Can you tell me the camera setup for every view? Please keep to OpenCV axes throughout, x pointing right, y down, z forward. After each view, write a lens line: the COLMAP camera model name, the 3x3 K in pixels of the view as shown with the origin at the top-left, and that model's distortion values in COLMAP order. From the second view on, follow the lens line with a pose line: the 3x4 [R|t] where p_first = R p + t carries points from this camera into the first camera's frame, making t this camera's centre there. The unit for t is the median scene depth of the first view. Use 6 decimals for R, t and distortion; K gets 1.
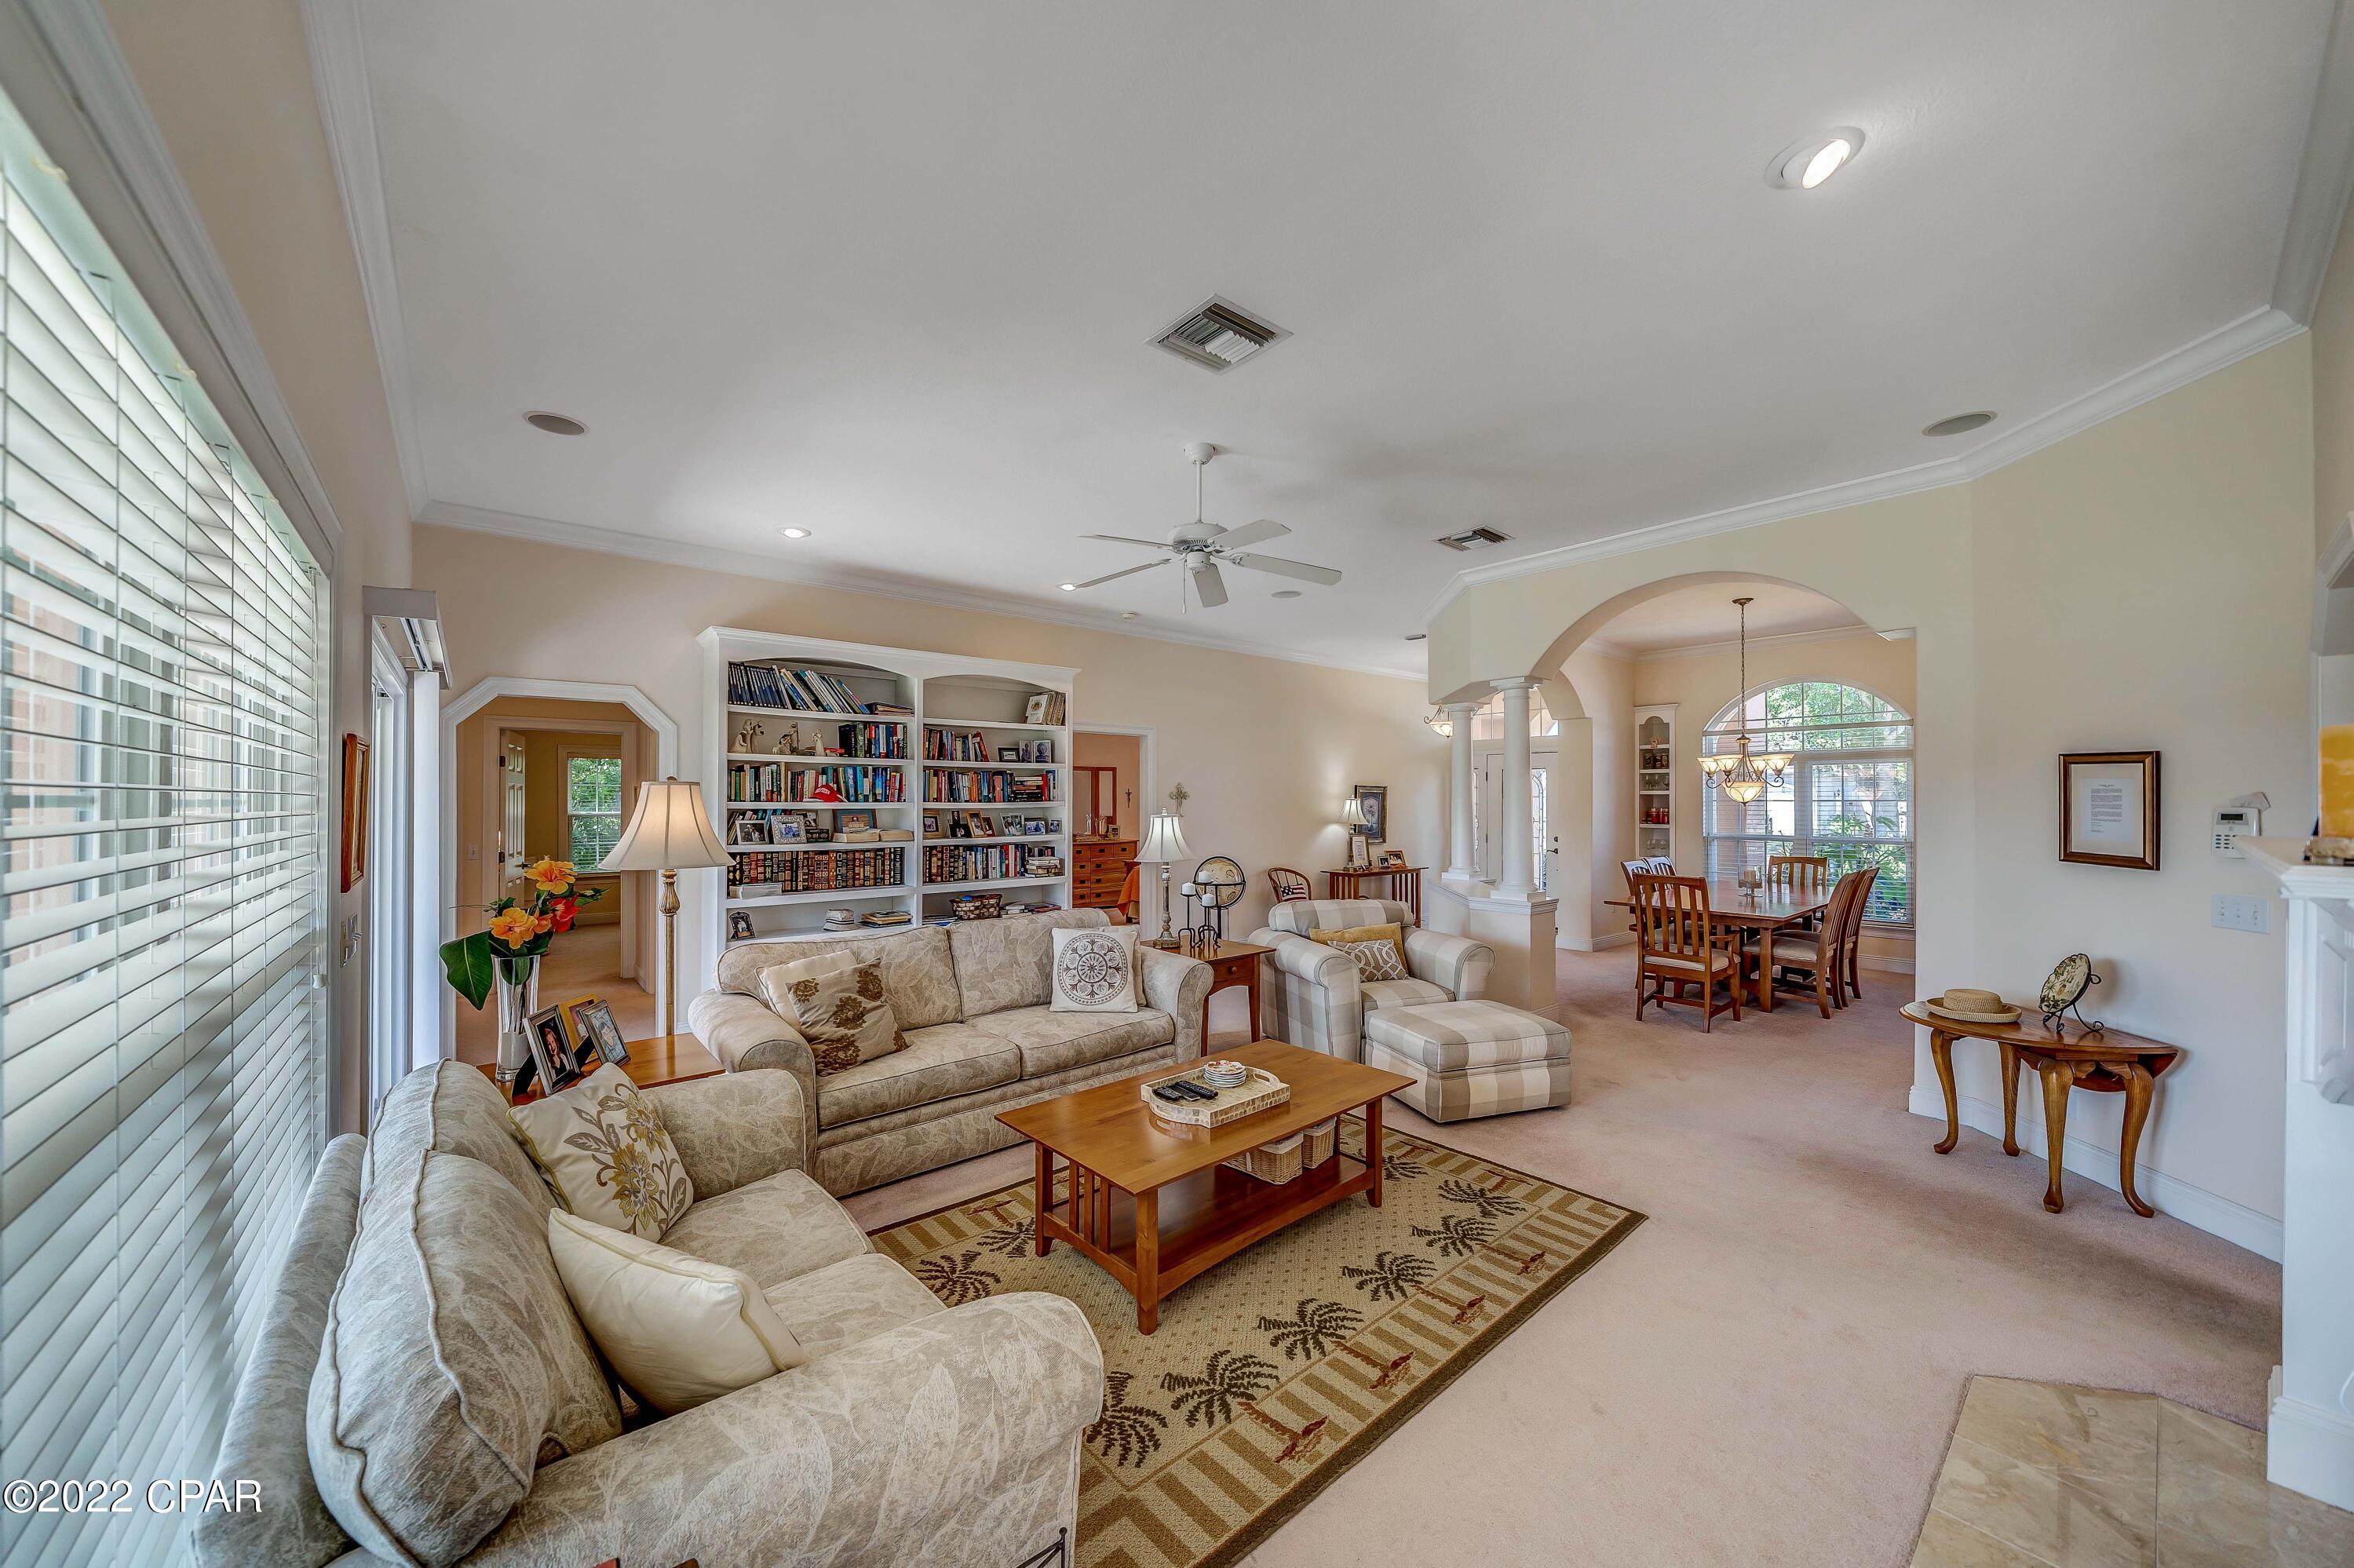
lens RADIAL K [[832.8, 0, 1141.0], [0, 832.8, 797.2], [0, 0, 1]] dist [-0.005617, 0.000763]
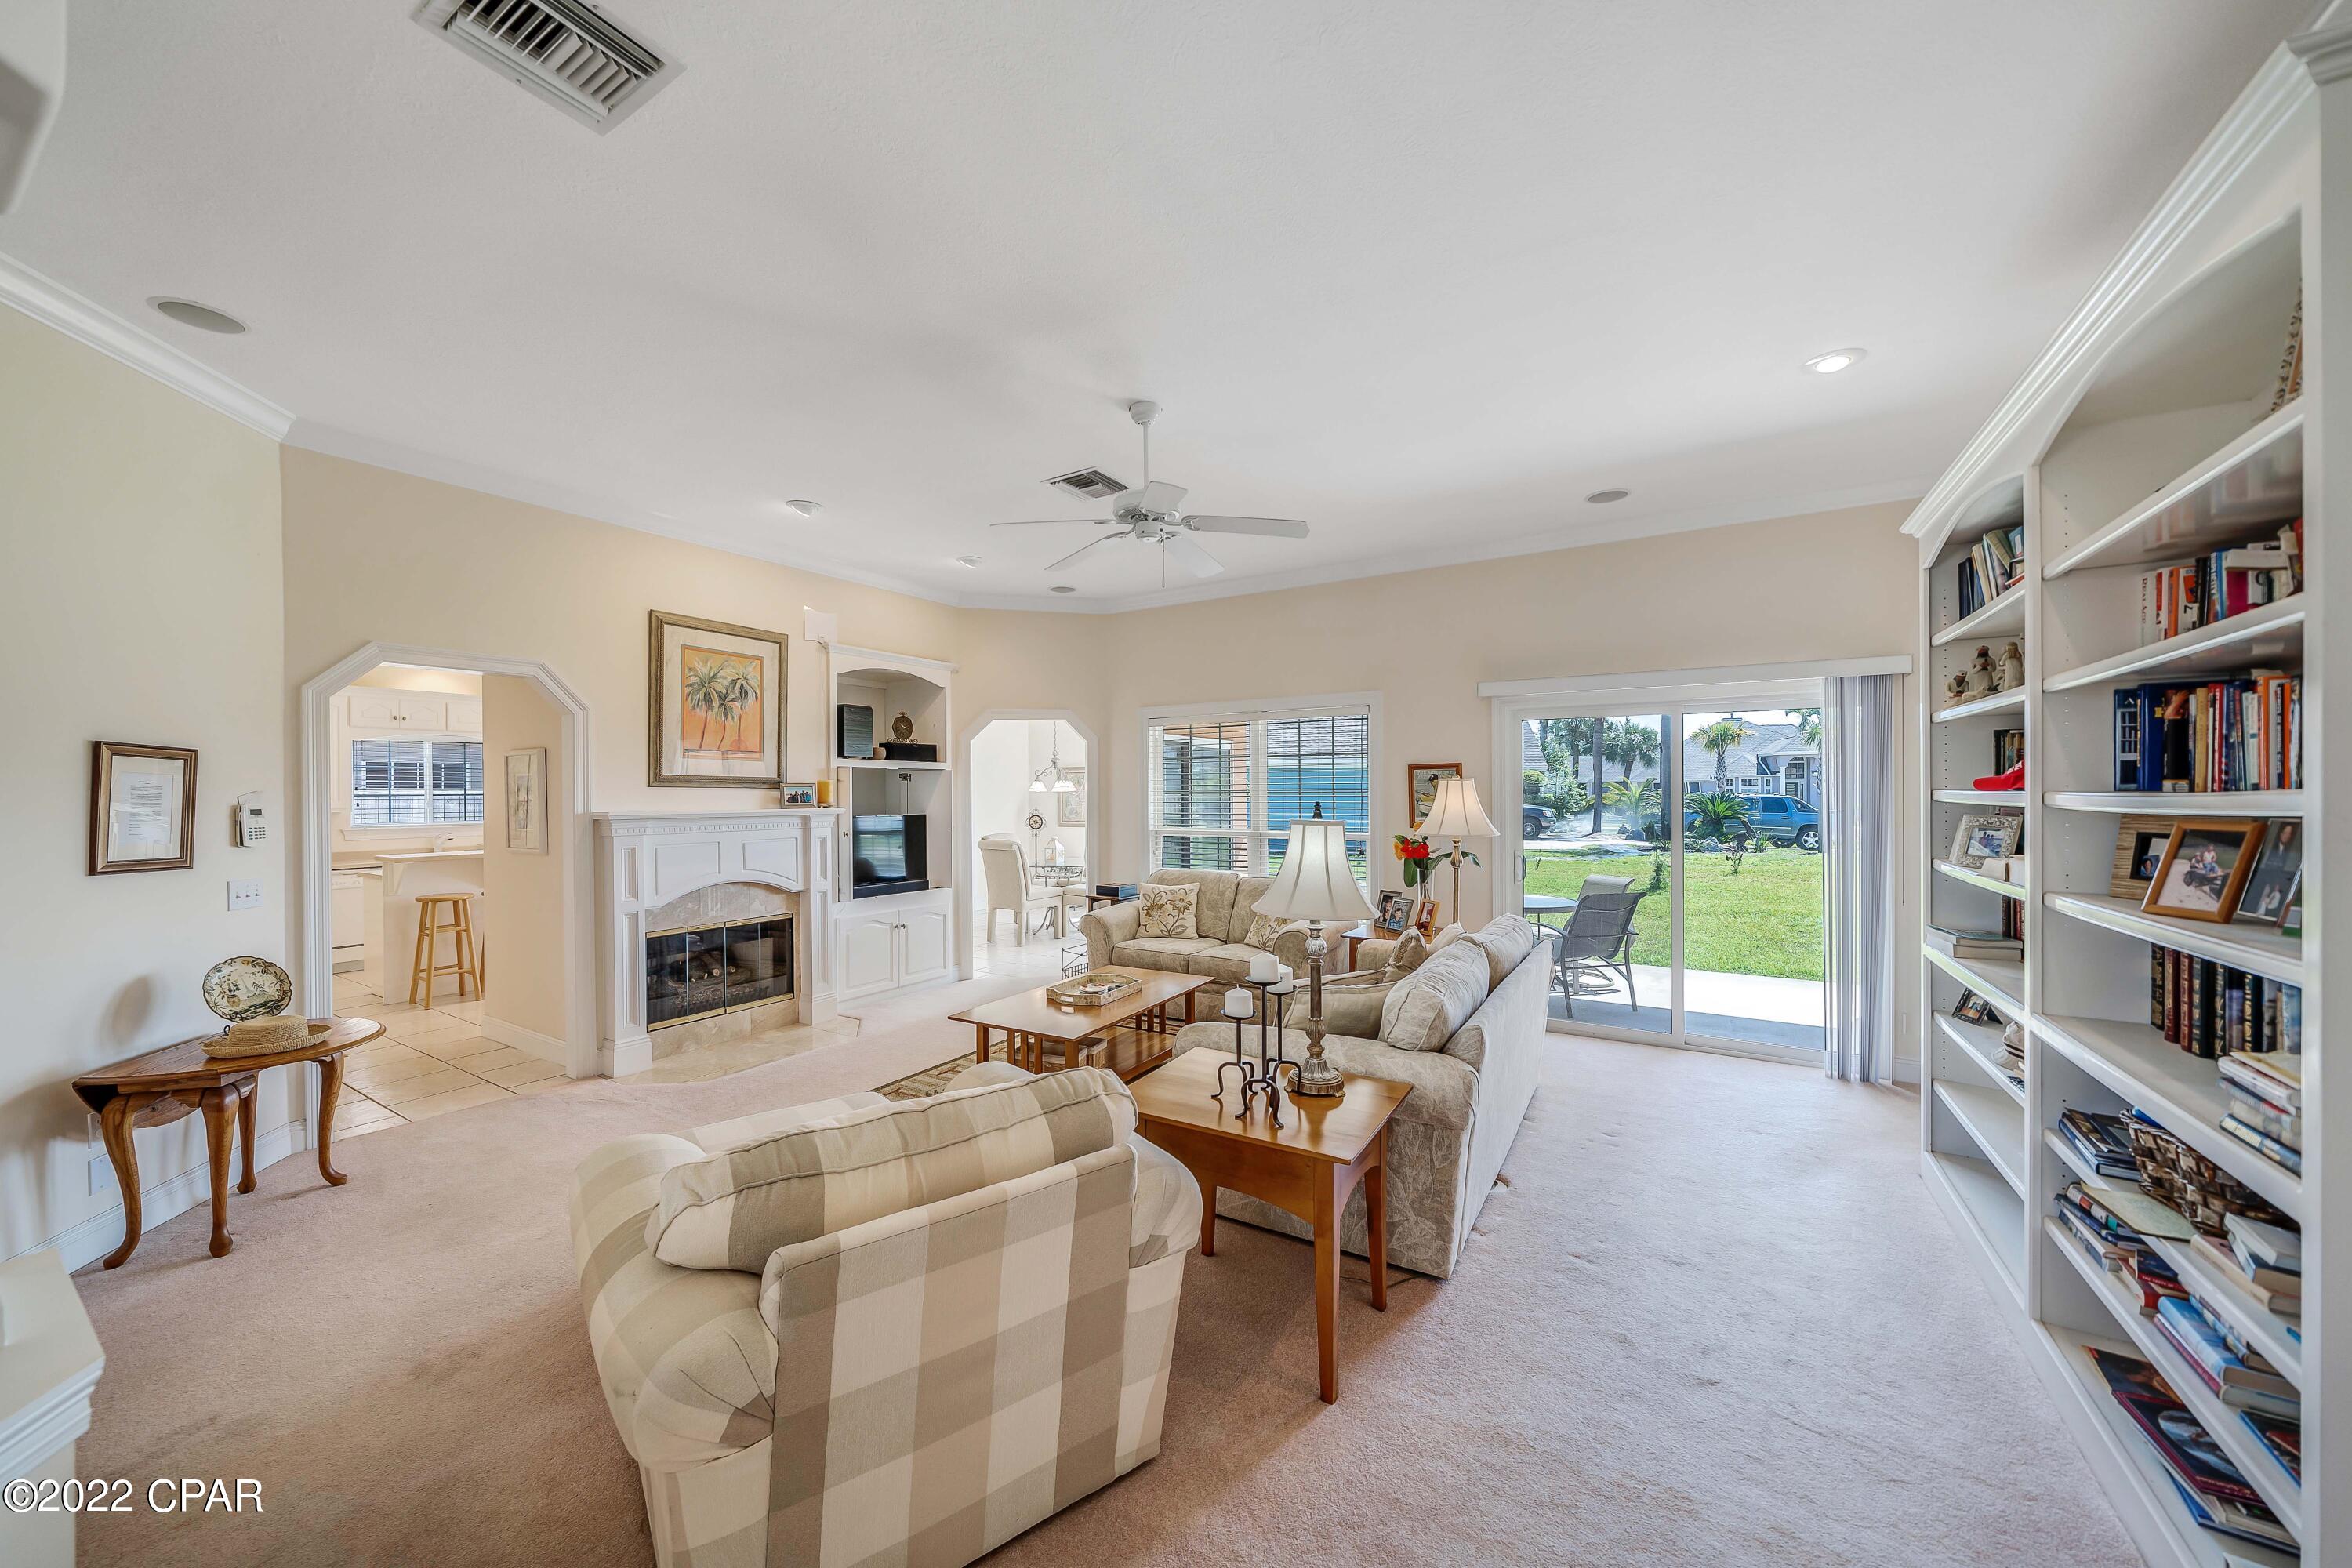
lens RADIAL K [[832.2, 0, 1169.1], [0, 832.2, 793.0], [0, 0, 1]] dist [-0.005617, 0.000763]
pose [[-0.936983, 0.006265, -0.349320, 0.268055], [0.008306, 0.999956, -0.004346, 0.006470], [0.349277, -0.006974, -0.936994, 1.349783]]
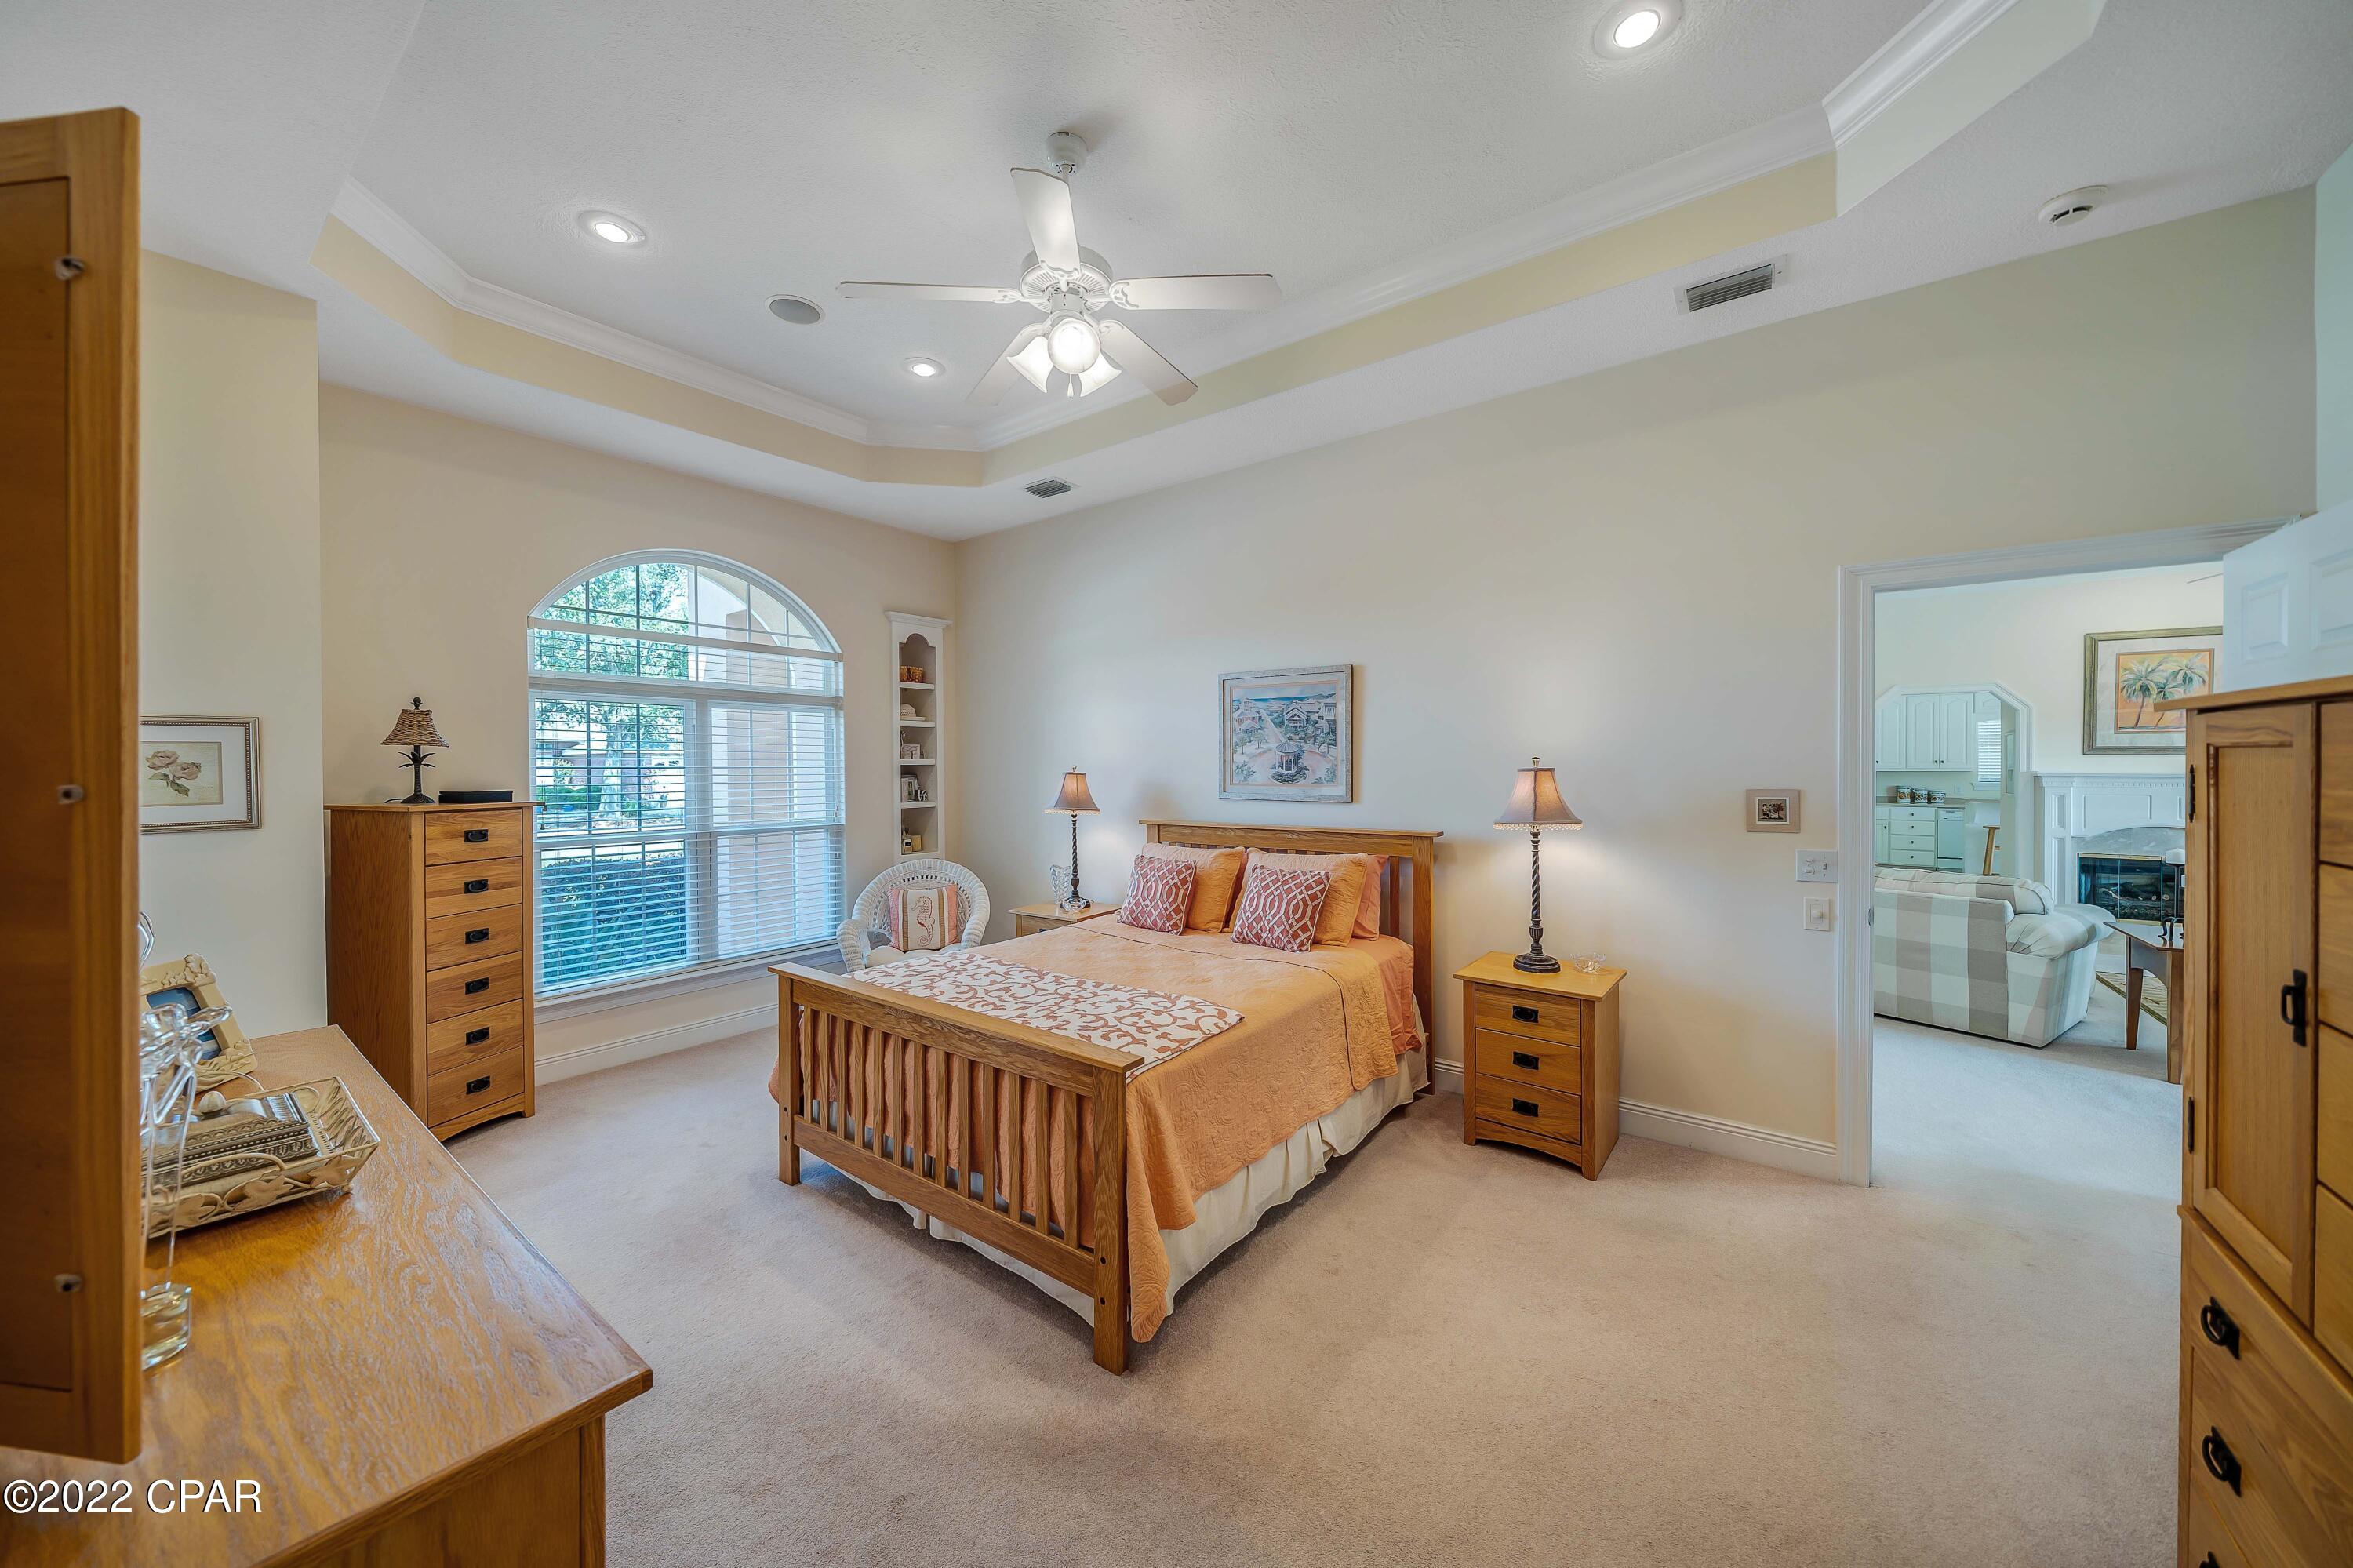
lens RADIAL K [[832.6, 0, 1130.3], [0, 832.6, 761.0], [0, 0, 1]] dist [-0.005617, 0.000763]
pose [[-0.232258, 0.002760, 0.972650, -0.446082], [-0.002914, 0.999990, -0.003534, 0.010524], [-0.972650, -0.003656, -0.232248, 2.089515]]
